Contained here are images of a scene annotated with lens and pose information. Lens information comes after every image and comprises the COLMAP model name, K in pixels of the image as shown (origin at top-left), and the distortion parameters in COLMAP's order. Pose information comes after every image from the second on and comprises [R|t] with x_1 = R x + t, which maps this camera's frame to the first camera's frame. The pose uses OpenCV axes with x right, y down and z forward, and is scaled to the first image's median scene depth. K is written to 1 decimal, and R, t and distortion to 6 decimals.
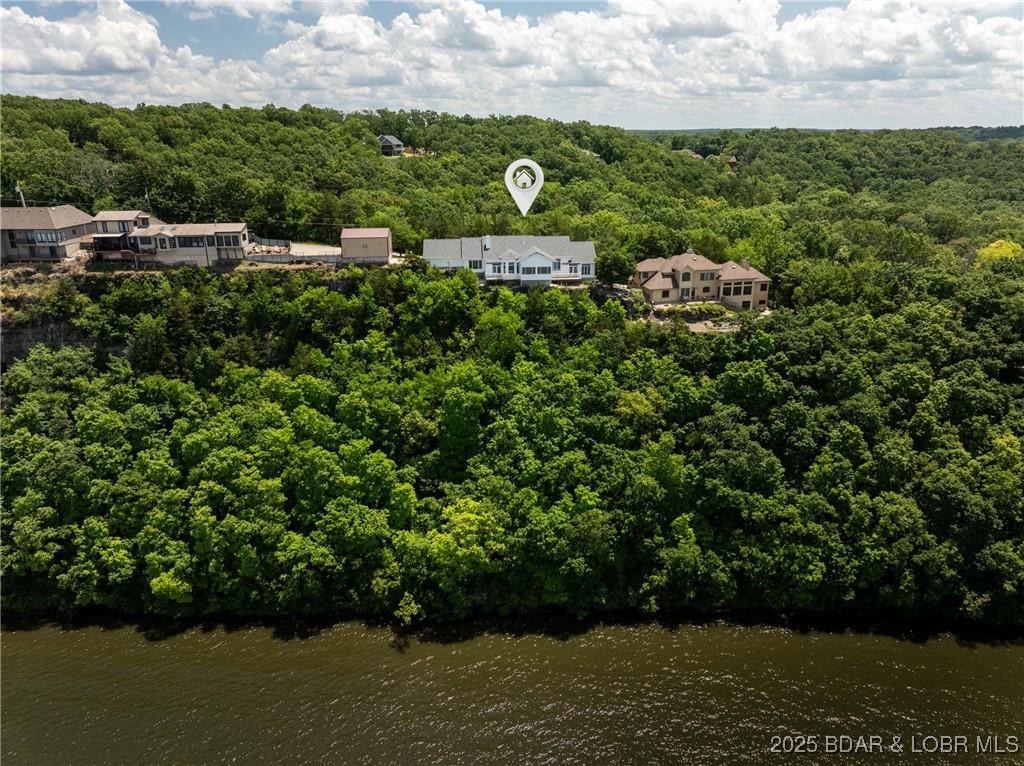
lens RADIAL K [[715.3, 0, 512.0], [0, 715.3, 383.0], [0, 0, 1]] dist [-0.028927, -0.000576]
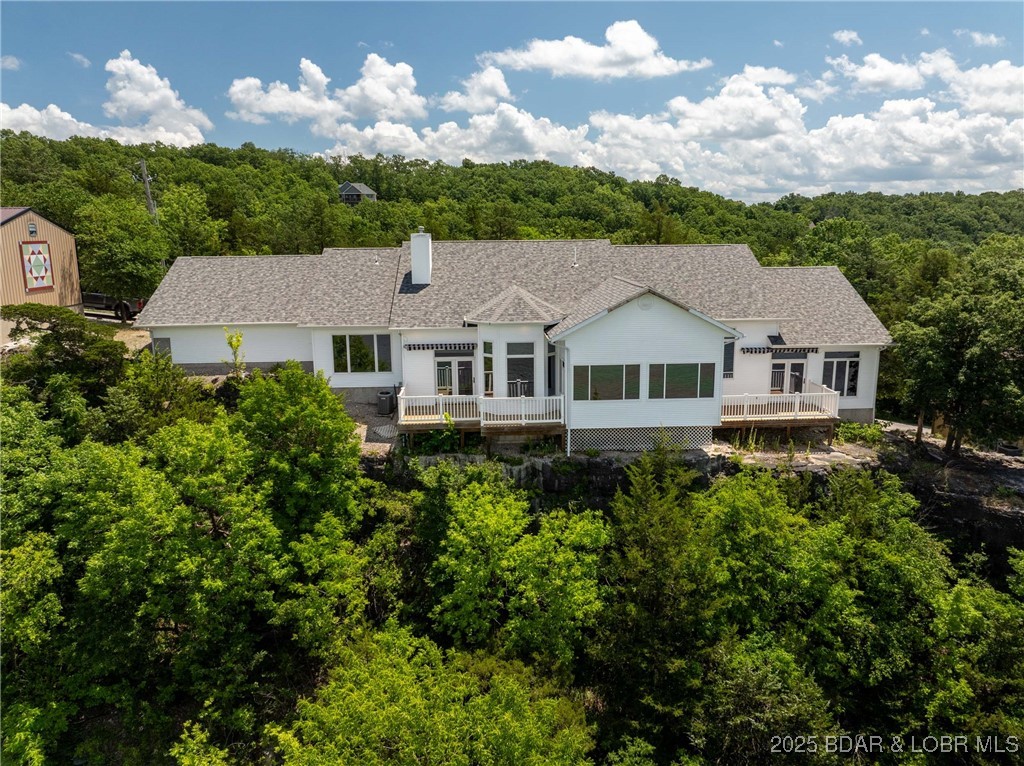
lens RADIAL K [[715.3, 0, 512.0], [0, 715.3, 383.0], [0, 0, 1]] dist [-0.028927, -0.000576]
pose [[0.999779, 0.000865, -0.021022, 0.001059], [-0.003606, 0.991418, -0.130677, -0.130137], [0.020729, 0.130724, 0.991202, 0.796655]]
